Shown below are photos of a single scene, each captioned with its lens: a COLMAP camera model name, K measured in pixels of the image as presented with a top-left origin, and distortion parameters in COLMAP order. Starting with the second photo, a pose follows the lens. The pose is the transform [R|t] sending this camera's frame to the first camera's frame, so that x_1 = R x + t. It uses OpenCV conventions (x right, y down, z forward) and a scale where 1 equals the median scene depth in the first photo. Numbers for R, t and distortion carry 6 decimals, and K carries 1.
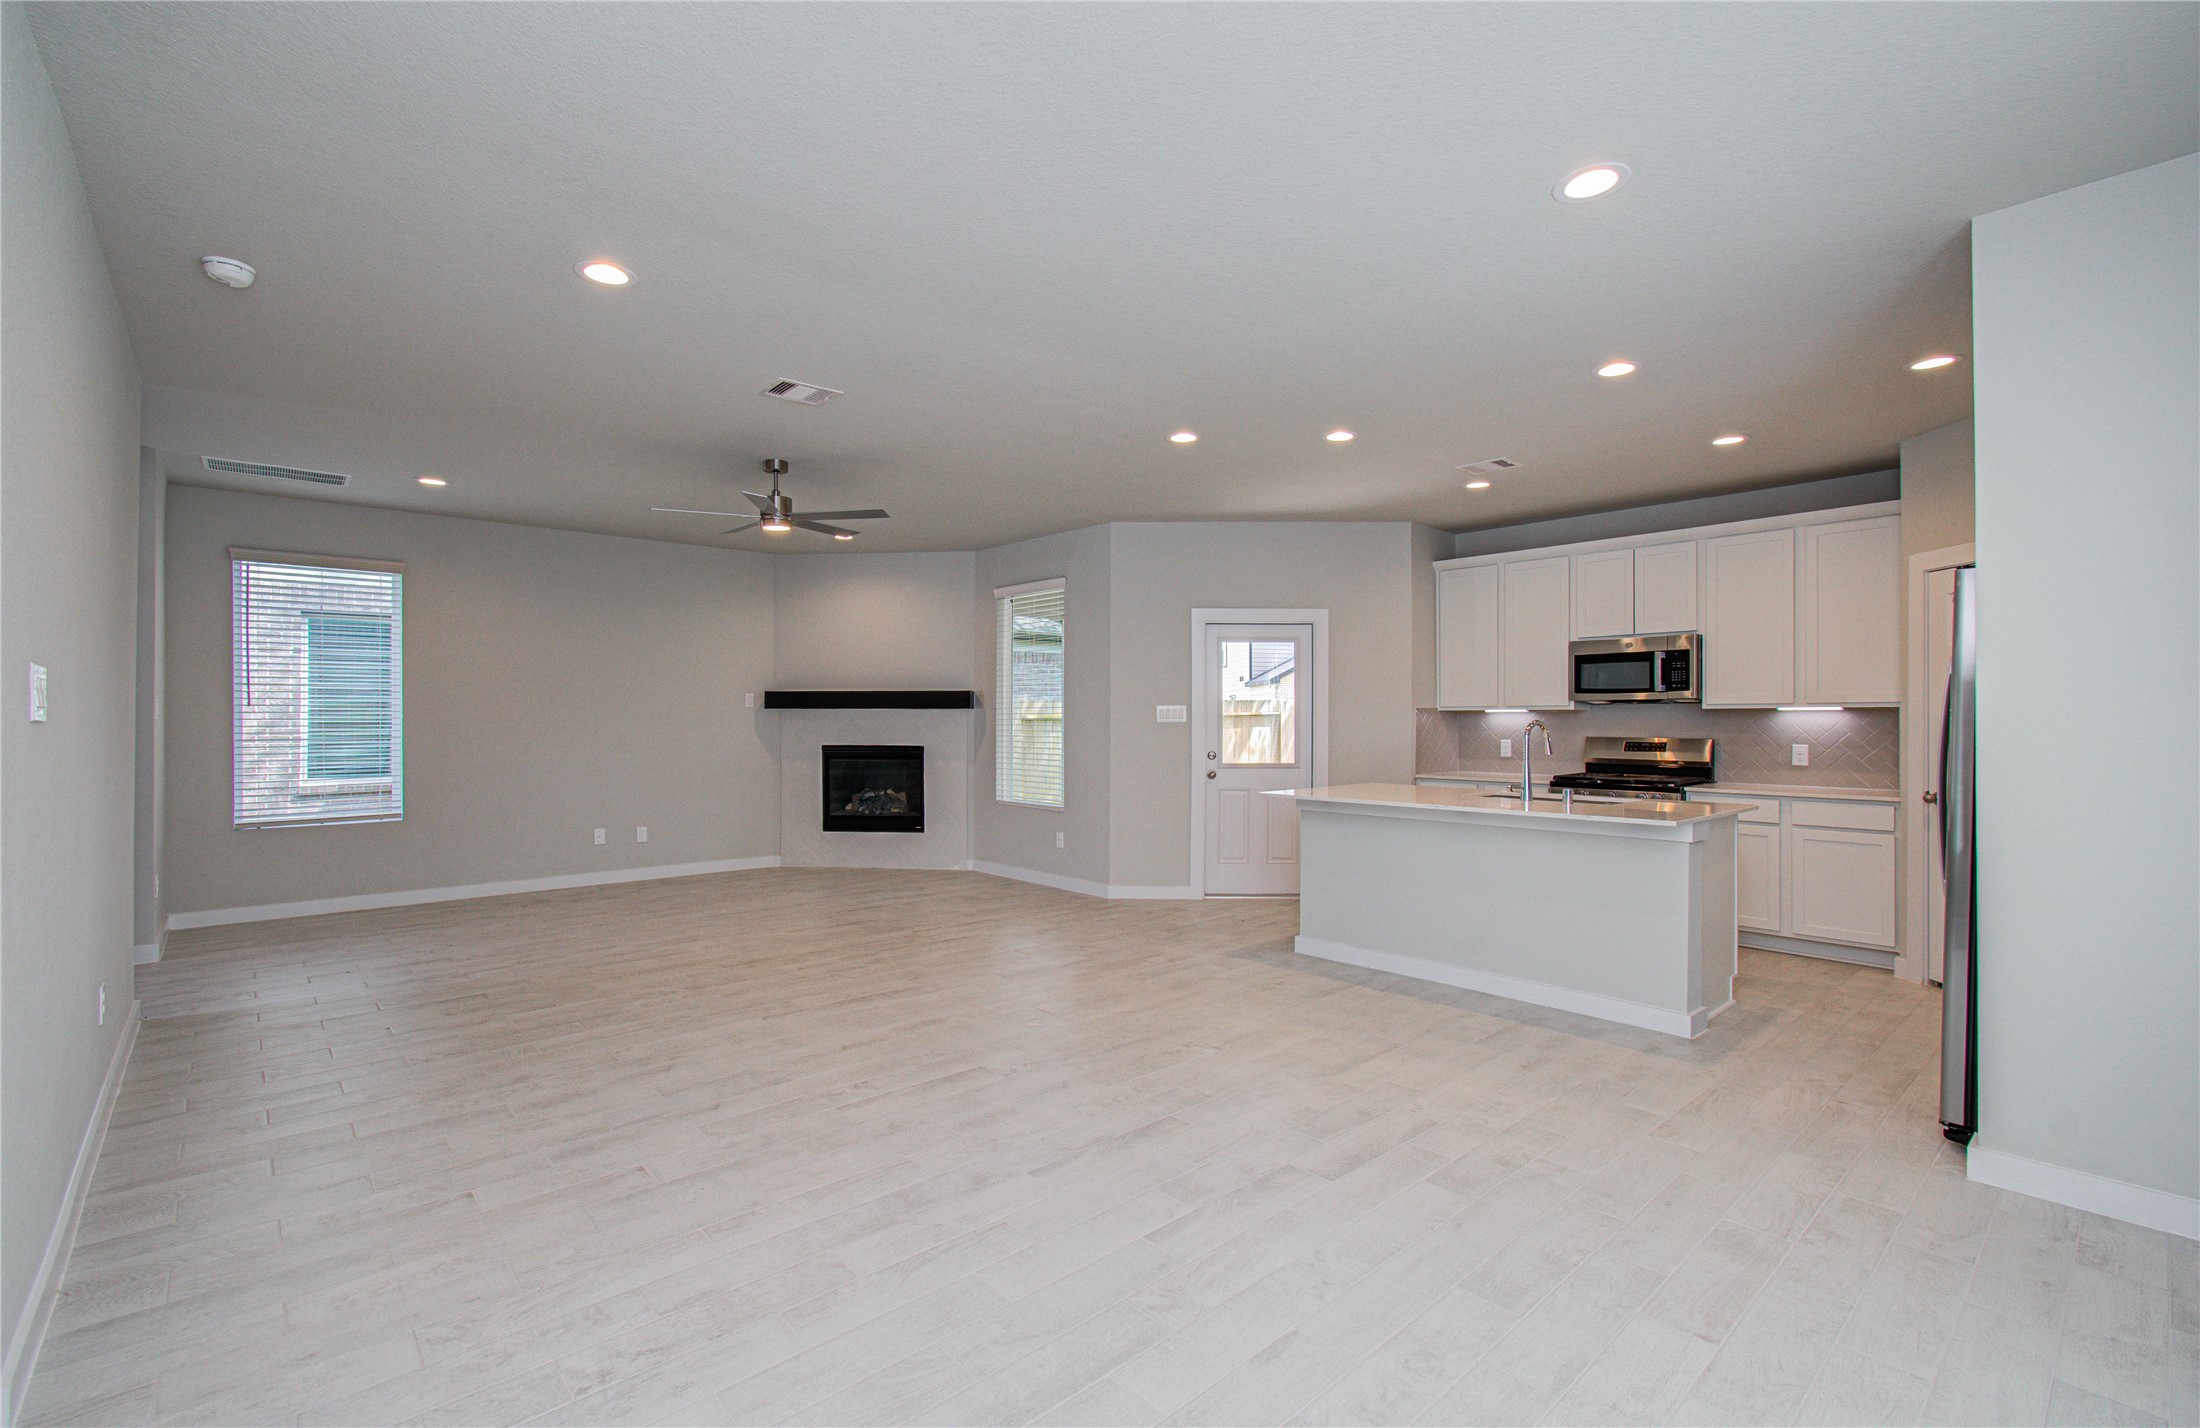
lens RADIAL K [[982.6, 0, 1100.0], [0, 982.6, 714.0], [0, 0, 1]] dist [0.000640, 0.000122]
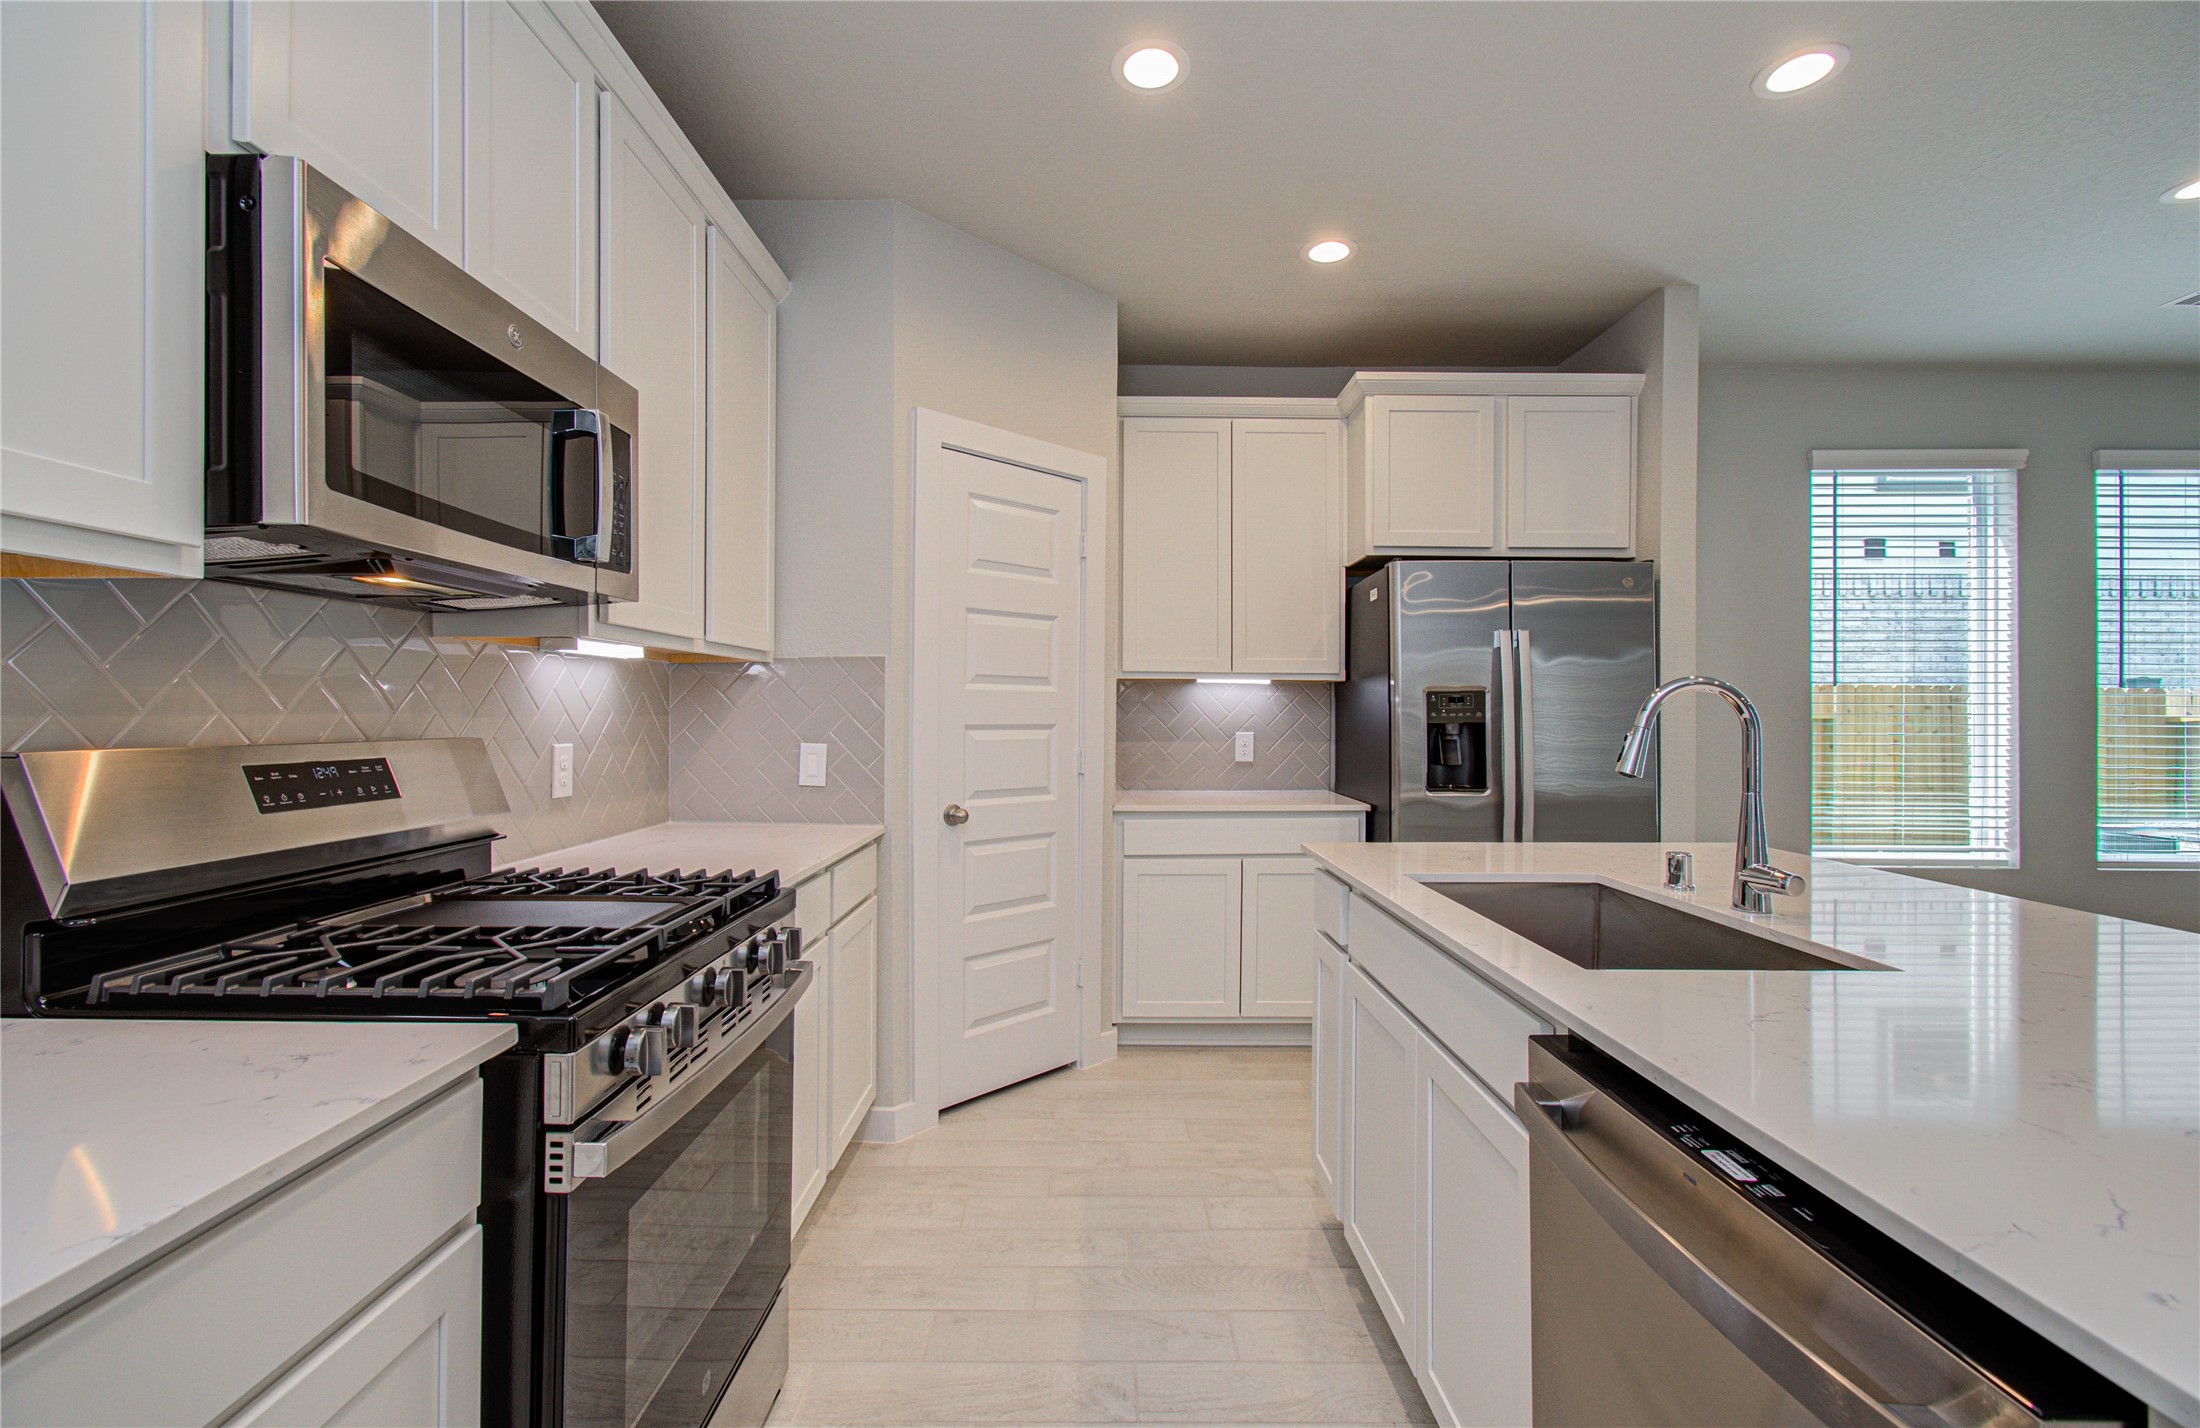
lens RADIAL K [[968.6, 0, 1130.7], [0, 968.6, 710.1], [0, 0, 1]] dist [-0.000989, 0.000036]
pose [[-0.756894, -0.003228, 0.653530, 0.273210], [-0.011224, 0.999905, -0.008060, 0.016754], [-0.653441, -0.013436, -0.756858, 1.049515]]
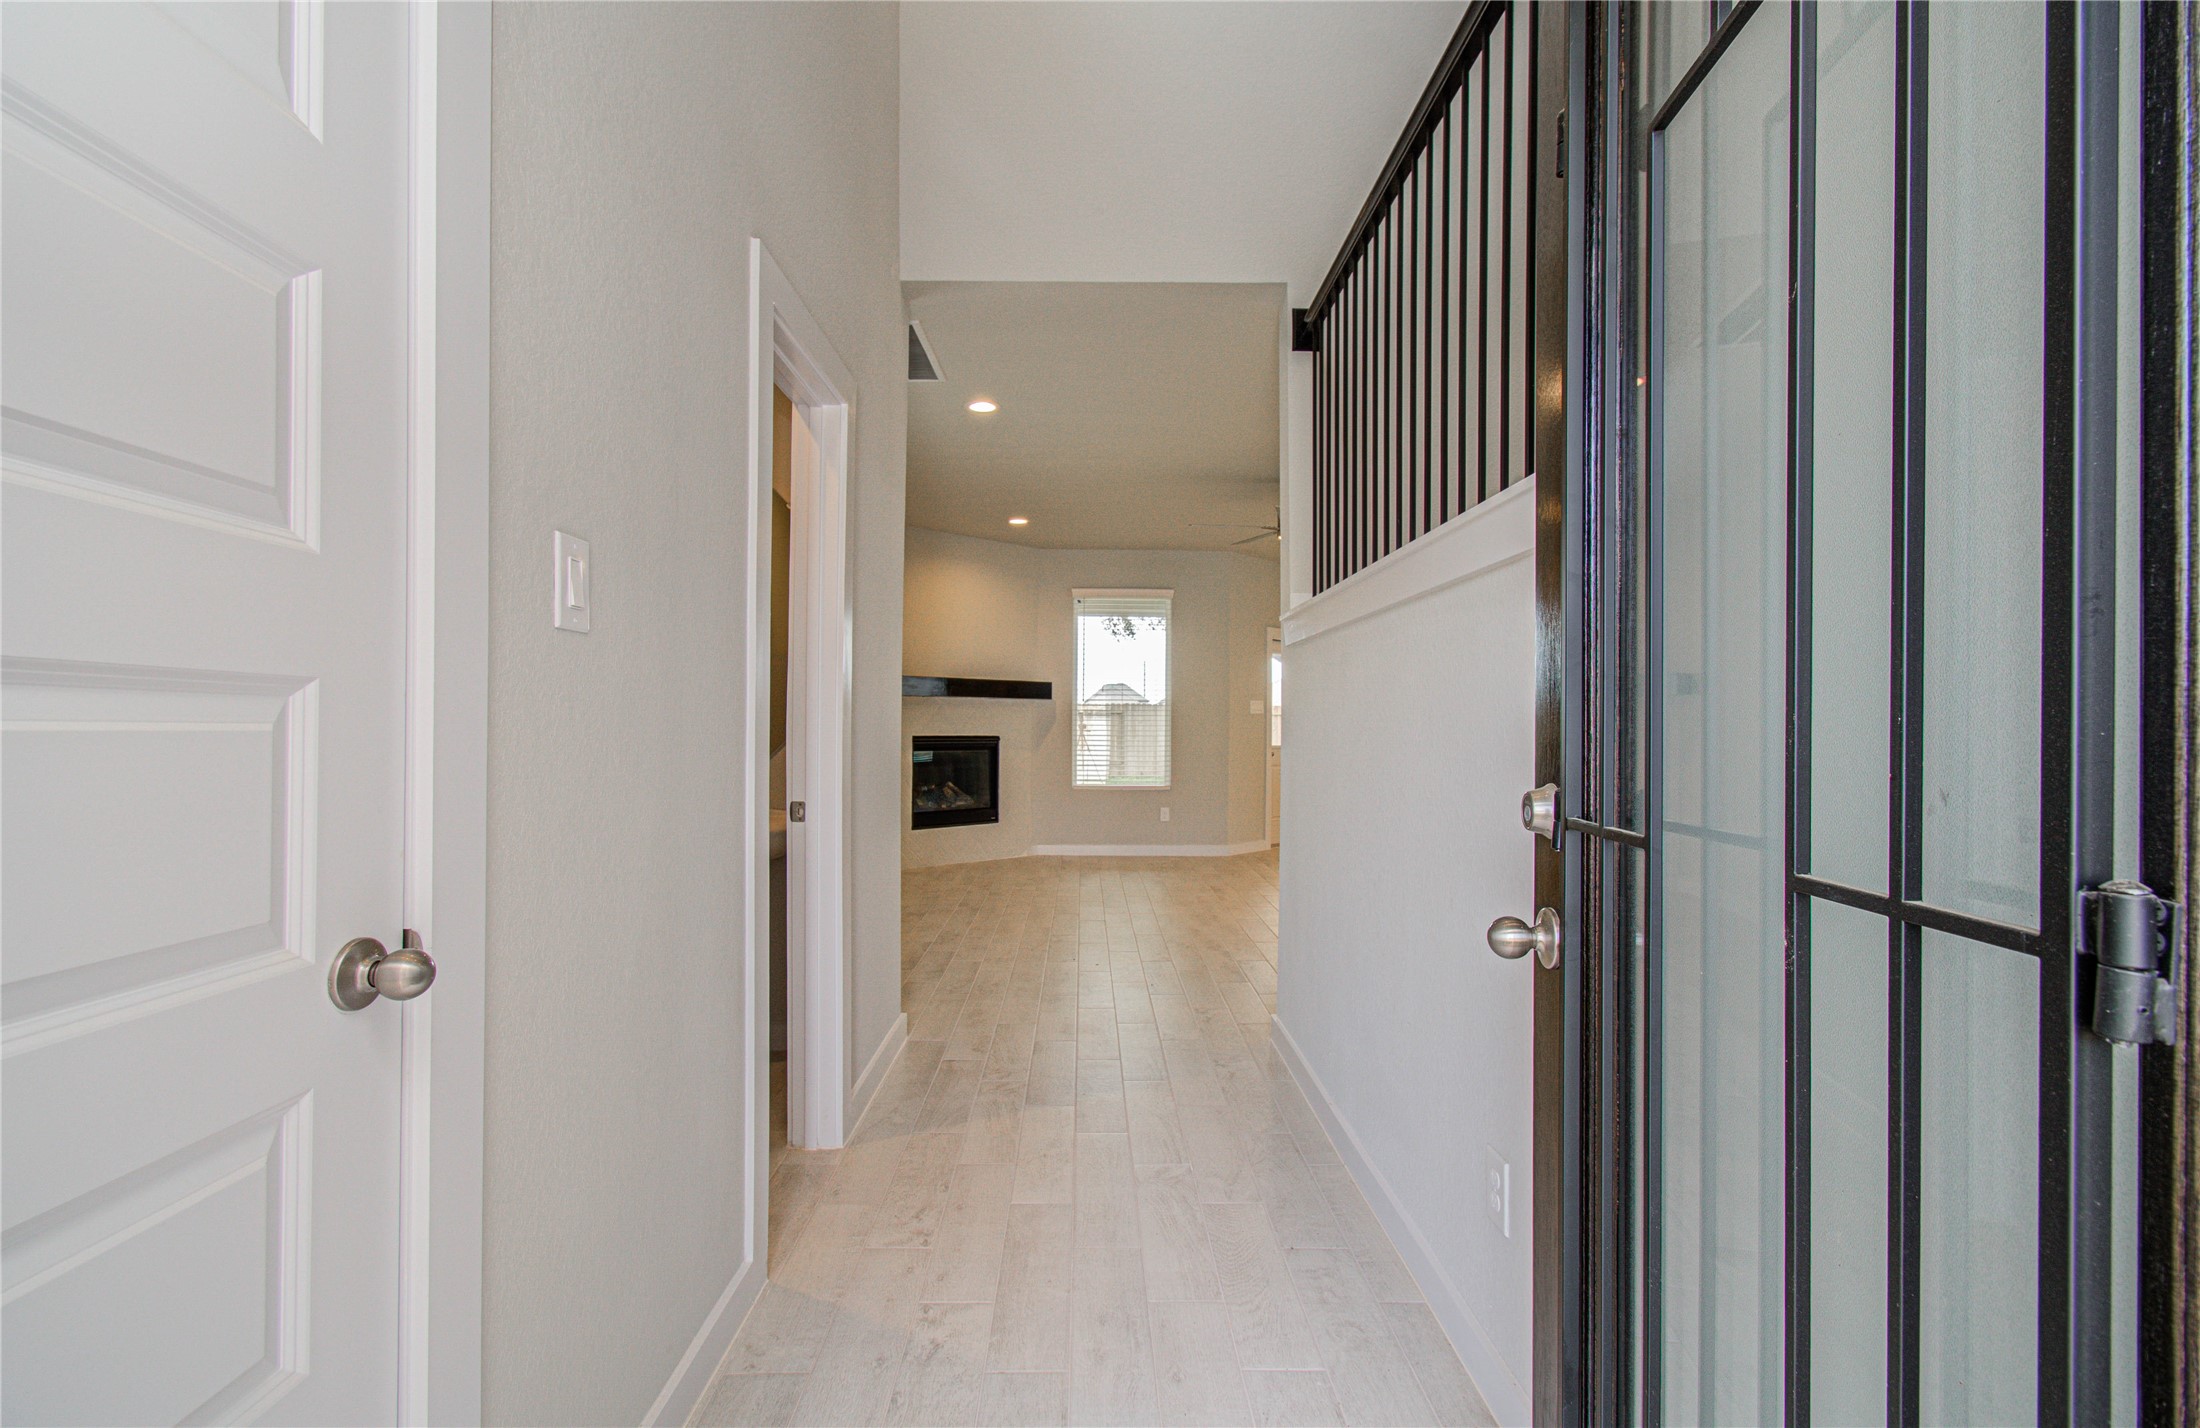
lens RADIAL K [[982.6, 0, 1100.0], [0, 982.6, 714.0], [0, 0, 1]] dist [0.000640, 0.000122]
pose [[0.664975, 0.003921, 0.746855, -1.101158], [-0.011309, 0.999924, 0.004819, 0.006430], [-0.746780, -0.011650, 0.664969, 0.347294]]
